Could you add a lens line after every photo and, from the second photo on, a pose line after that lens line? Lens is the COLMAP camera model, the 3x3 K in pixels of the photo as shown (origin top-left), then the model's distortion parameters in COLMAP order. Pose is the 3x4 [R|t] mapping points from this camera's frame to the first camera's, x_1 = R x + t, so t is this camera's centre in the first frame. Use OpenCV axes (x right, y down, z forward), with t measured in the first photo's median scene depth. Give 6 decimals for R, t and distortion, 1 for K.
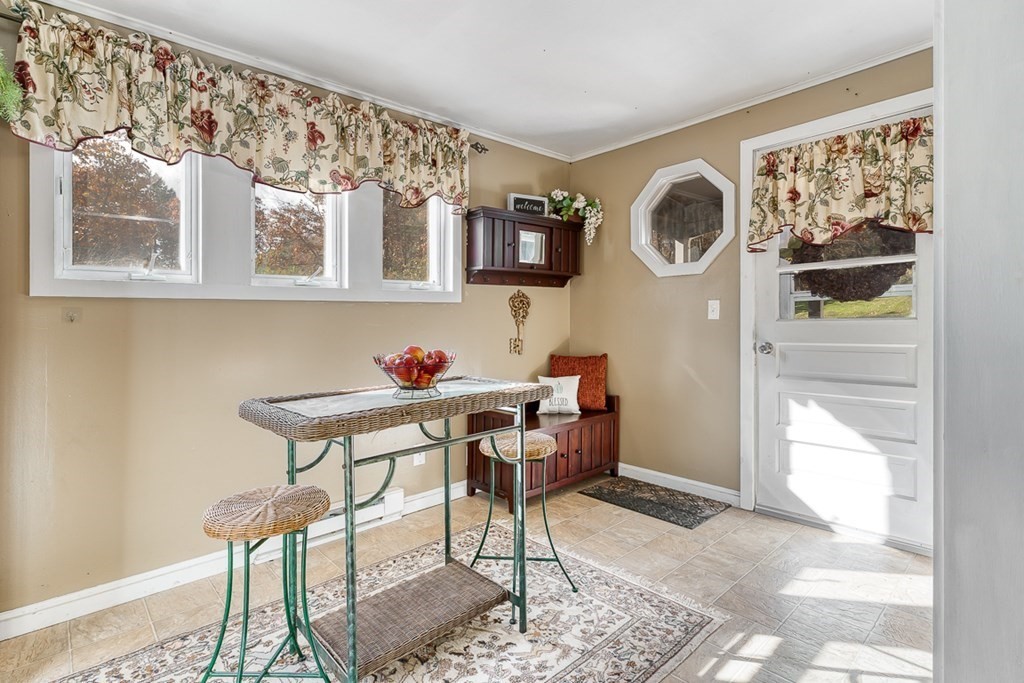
lens RADIAL K [[506.4, 0, 509.8], [0, 506.4, 308.5], [0, 0, 1]] dist [0.000322, -0.001242]
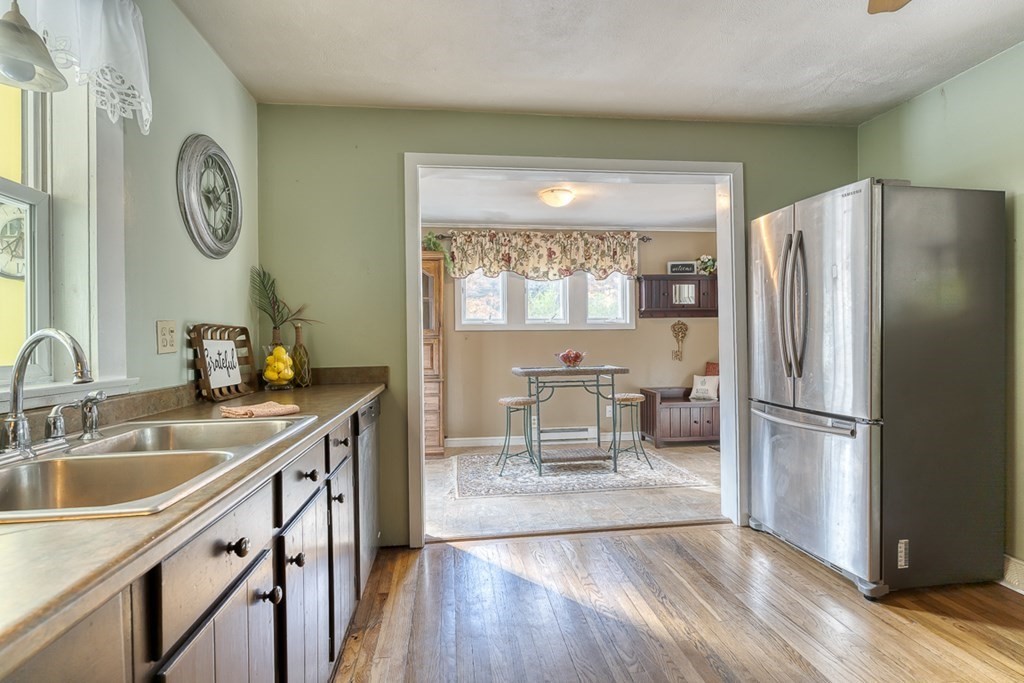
lens RADIAL K [[533.9, 0, 511.4], [0, 533.9, 331.4], [0, 0, 1]] dist [0.003293, 0.000527]
pose [[0.810030, -0.008136, -0.586331, 0.818447], [0.011955, 0.999925, 0.002641, -0.017719], [0.586266, -0.009149, 0.810067, -0.956889]]
